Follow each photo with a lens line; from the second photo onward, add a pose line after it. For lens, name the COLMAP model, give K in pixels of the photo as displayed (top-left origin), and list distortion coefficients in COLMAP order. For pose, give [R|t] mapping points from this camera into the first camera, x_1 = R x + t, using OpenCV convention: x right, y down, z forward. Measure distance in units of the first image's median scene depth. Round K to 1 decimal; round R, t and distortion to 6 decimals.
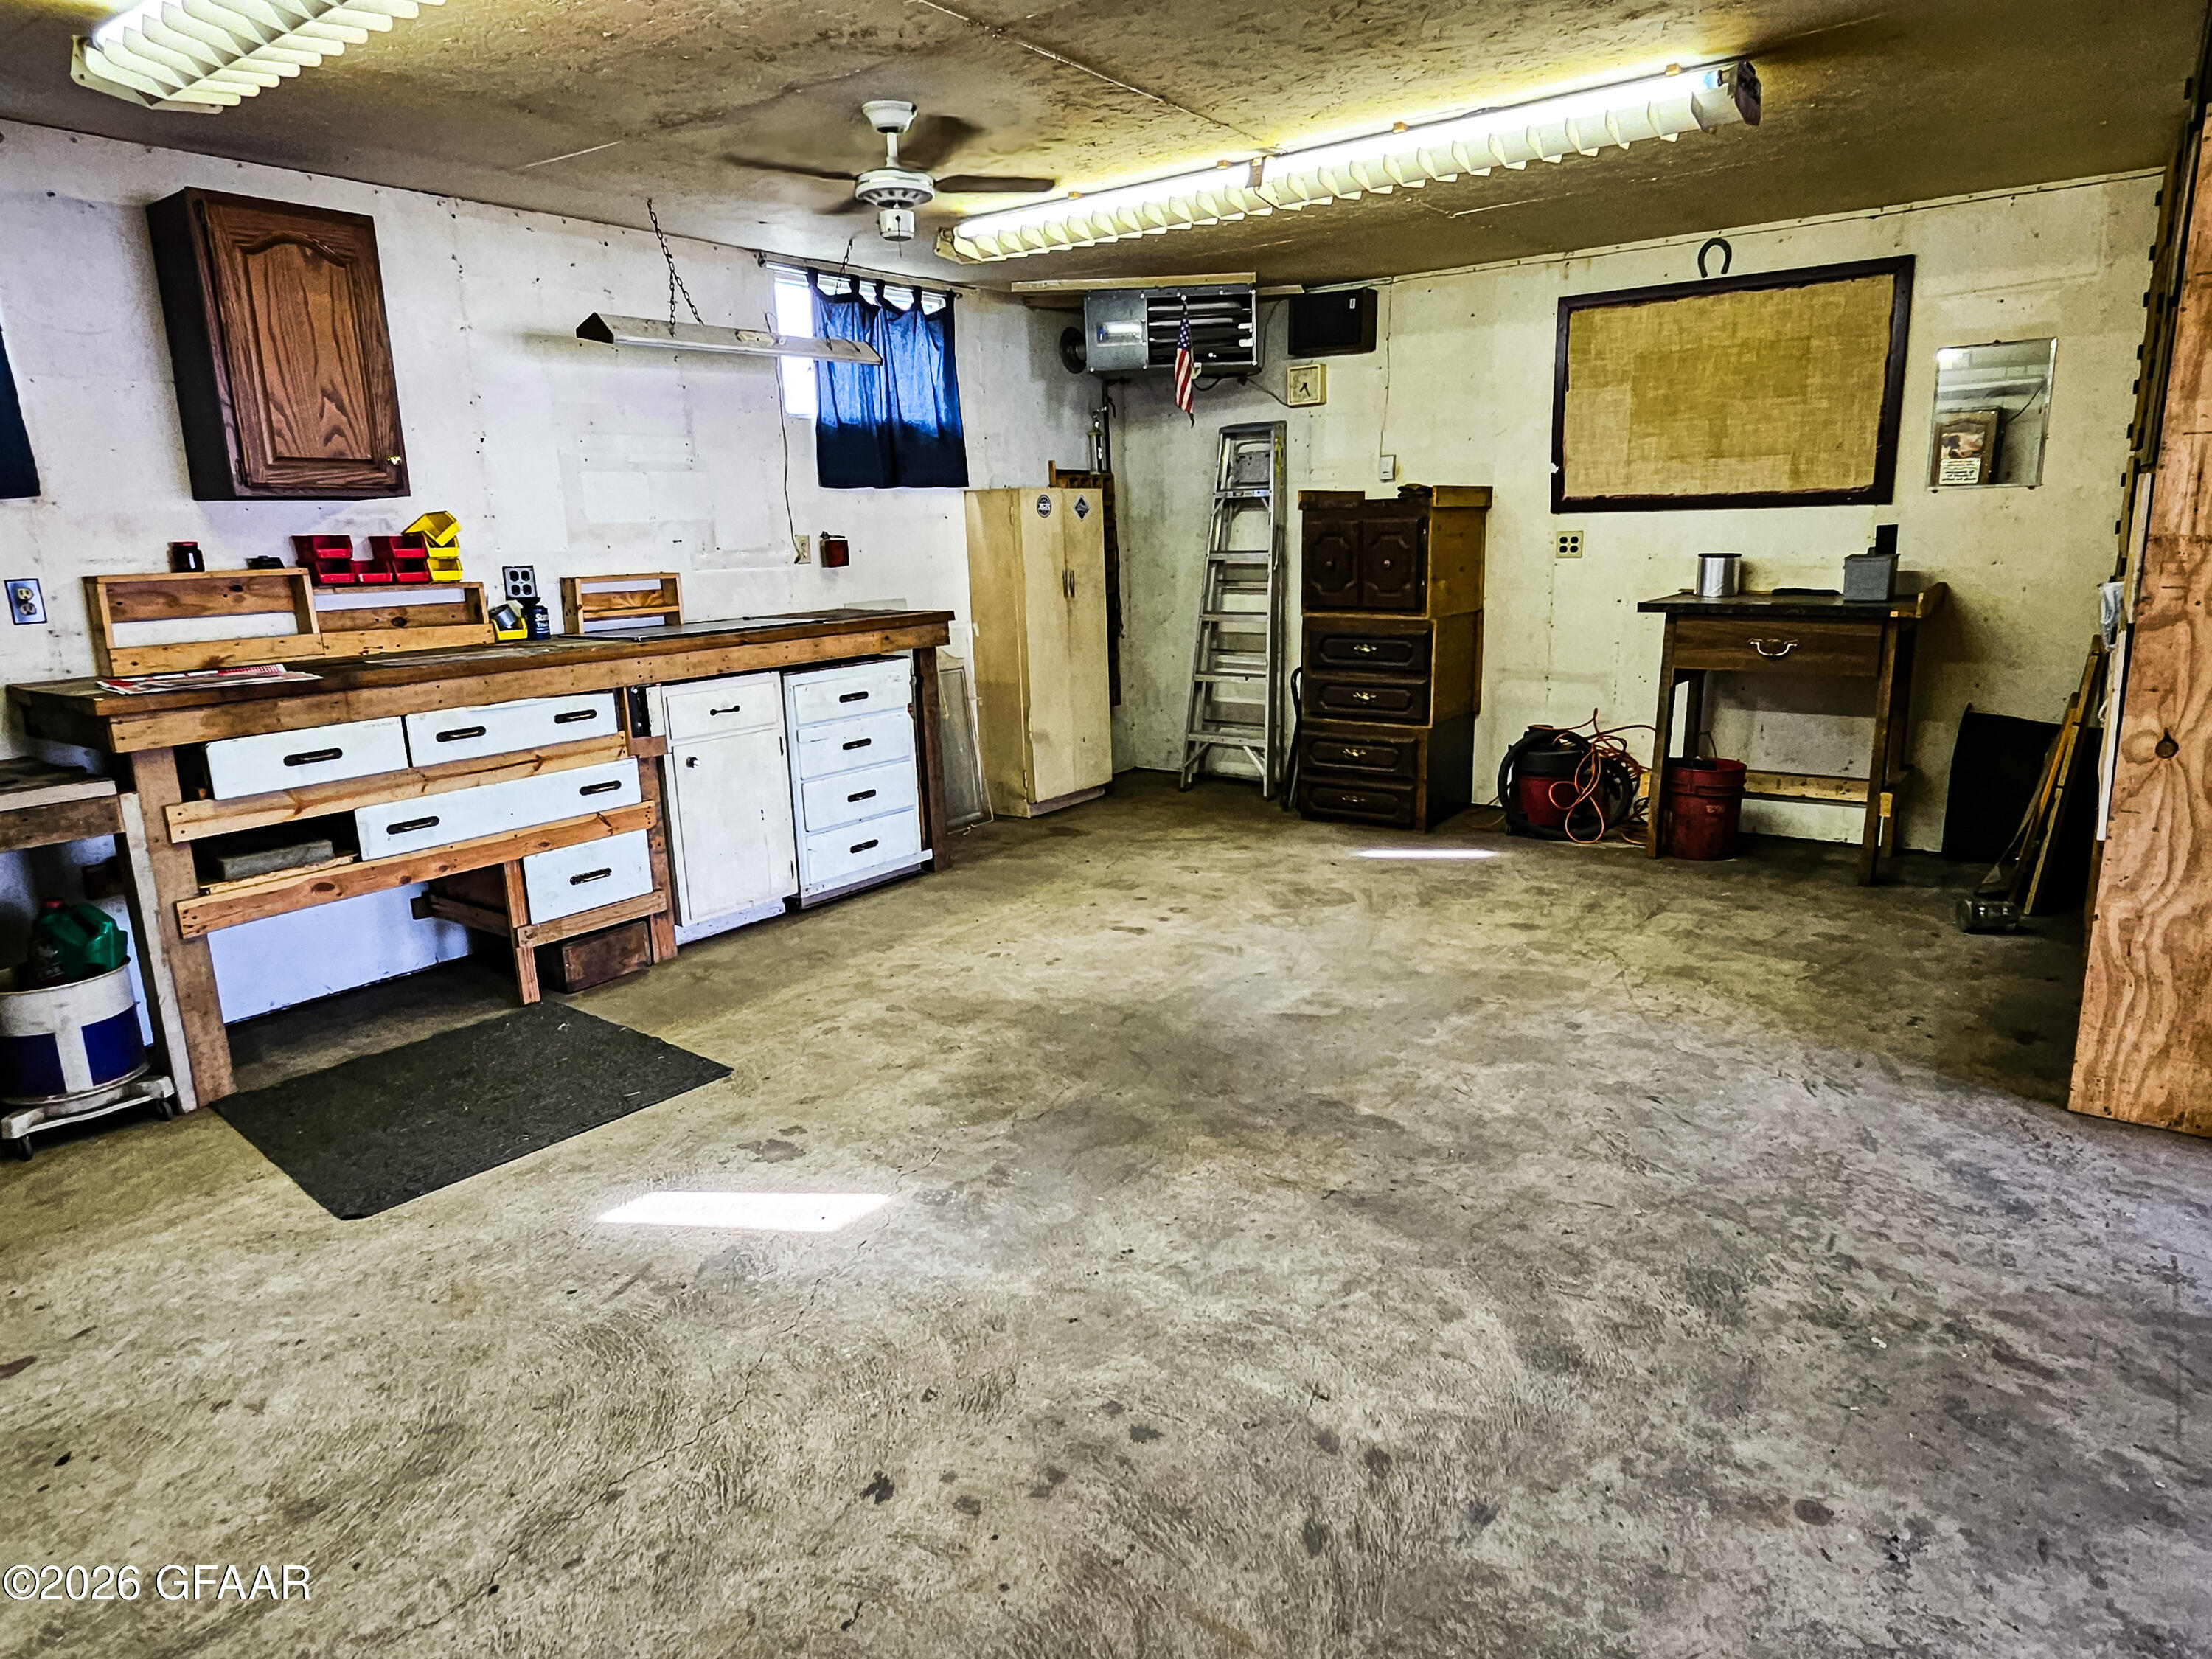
lens RADIAL K [[1335.2, 0, 1114.6], [0, 1335.2, 835.9], [0, 0, 1]] dist [0.001921, -0.011049]
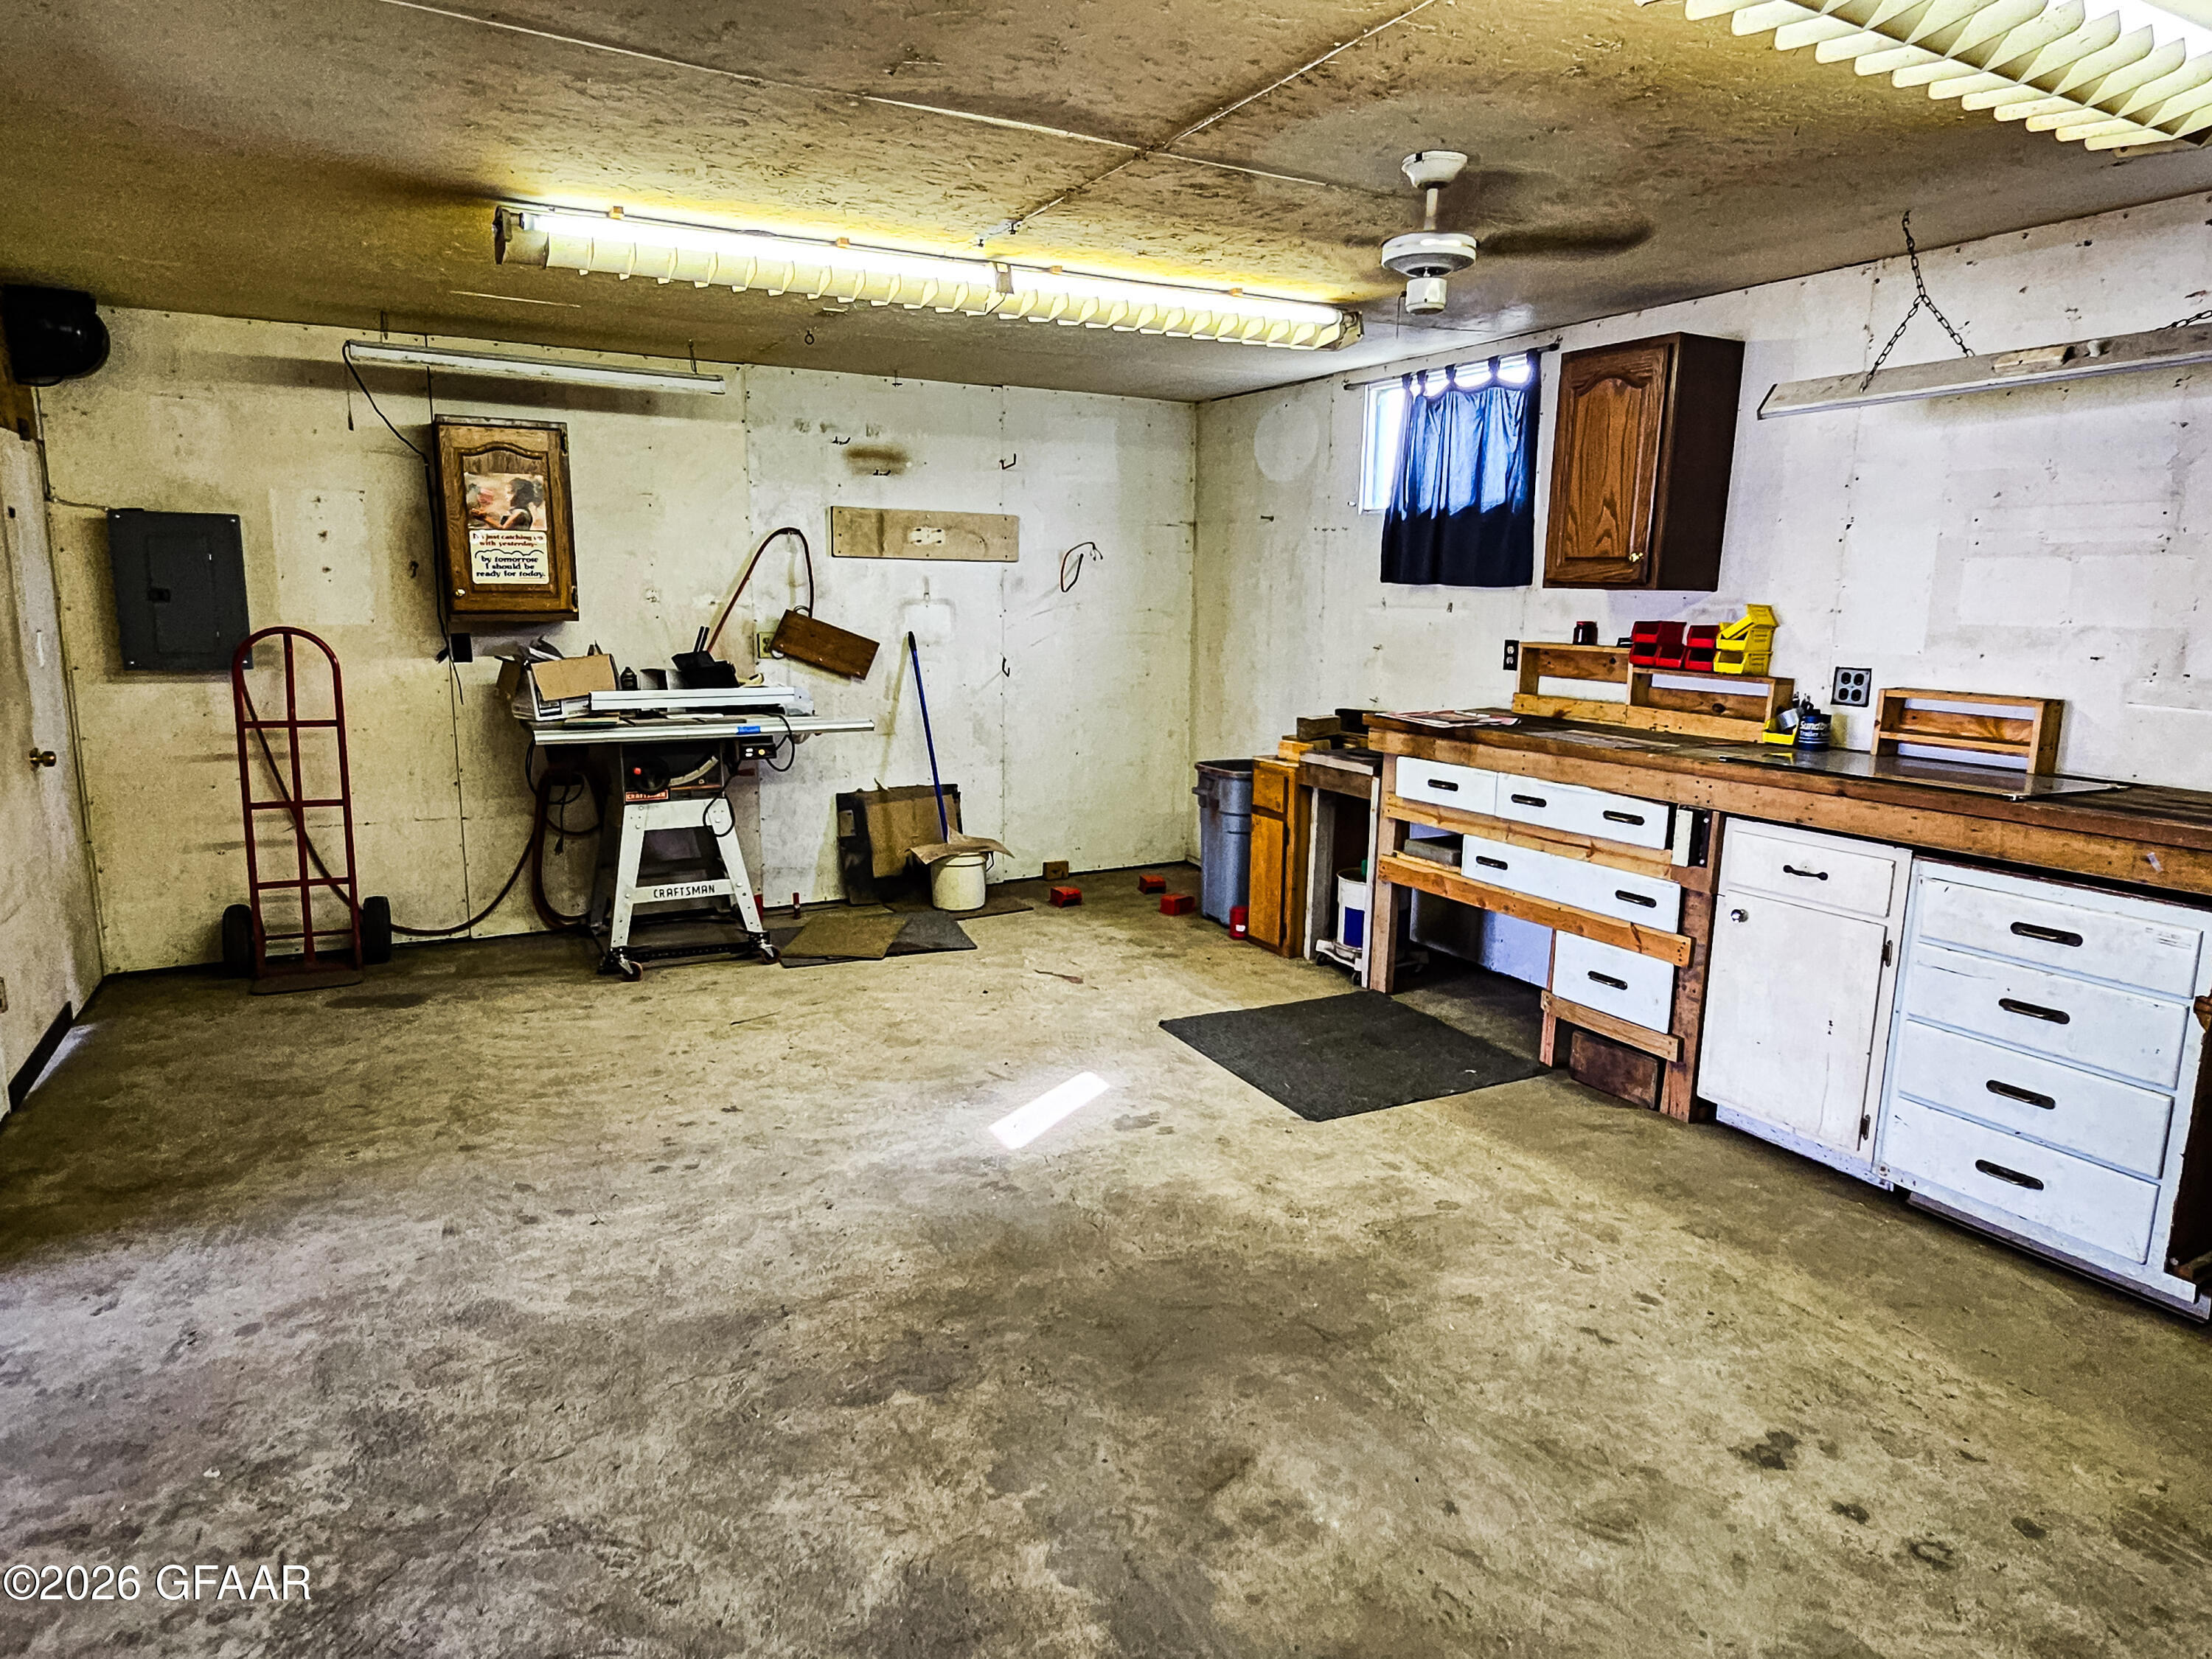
lens RADIAL K [[1335.2, 0, 1125.4], [0, 1335.2, 838.8], [0, 0, 1]] dist [0.001921, -0.011049]
pose [[-0.427207, 0.191219, -0.883702, 0.642910], [-0.205116, 0.931401, 0.300699, -0.308137], [0.880580, 0.309722, -0.358679, 1.088679]]
